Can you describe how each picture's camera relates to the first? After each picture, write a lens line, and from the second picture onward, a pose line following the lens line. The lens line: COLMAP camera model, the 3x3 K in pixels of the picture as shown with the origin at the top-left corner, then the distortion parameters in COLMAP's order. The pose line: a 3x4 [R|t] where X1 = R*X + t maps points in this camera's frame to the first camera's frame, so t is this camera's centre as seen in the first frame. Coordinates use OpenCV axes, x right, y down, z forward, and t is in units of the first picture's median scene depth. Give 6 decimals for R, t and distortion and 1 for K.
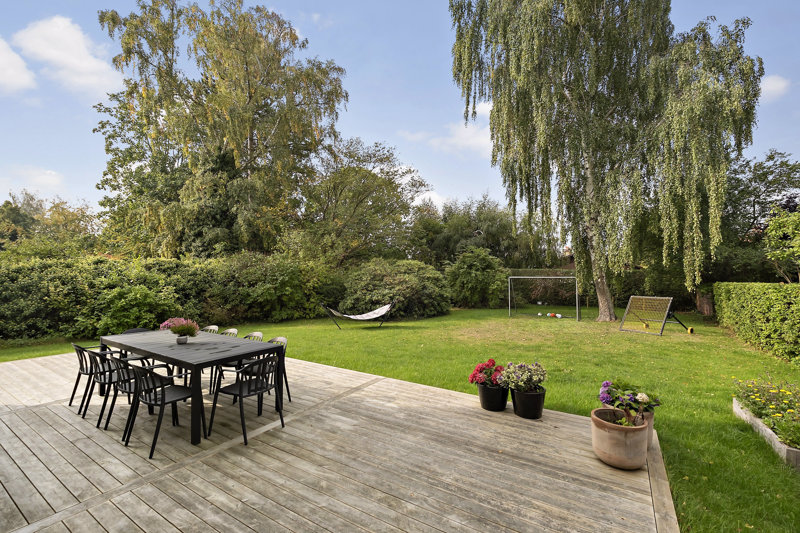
lens RADIAL K [[336.2, 0, 400.0], [0, 336.2, 266.5], [0, 0, 1]] dist [0.012793, -0.010555]
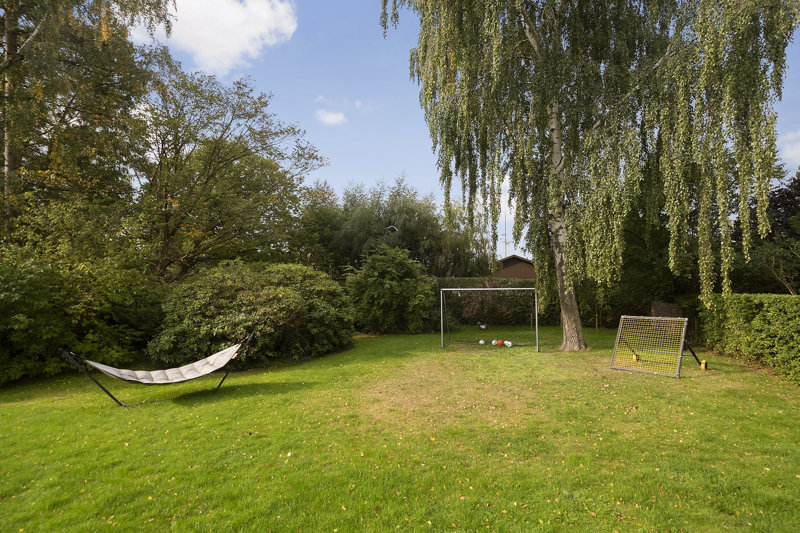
lens RADIAL K [[336.3, 0, 400.0], [0, 336.3, 266.5], [0, 0, 1]] dist [0.000716, 0.000008]
pose [[0.958515, 0.007662, 0.284940, 0.050936], [0.001453, 0.999494, -0.031765, 0.007093], [-0.285039, 0.030861, 0.958019, 0.364702]]
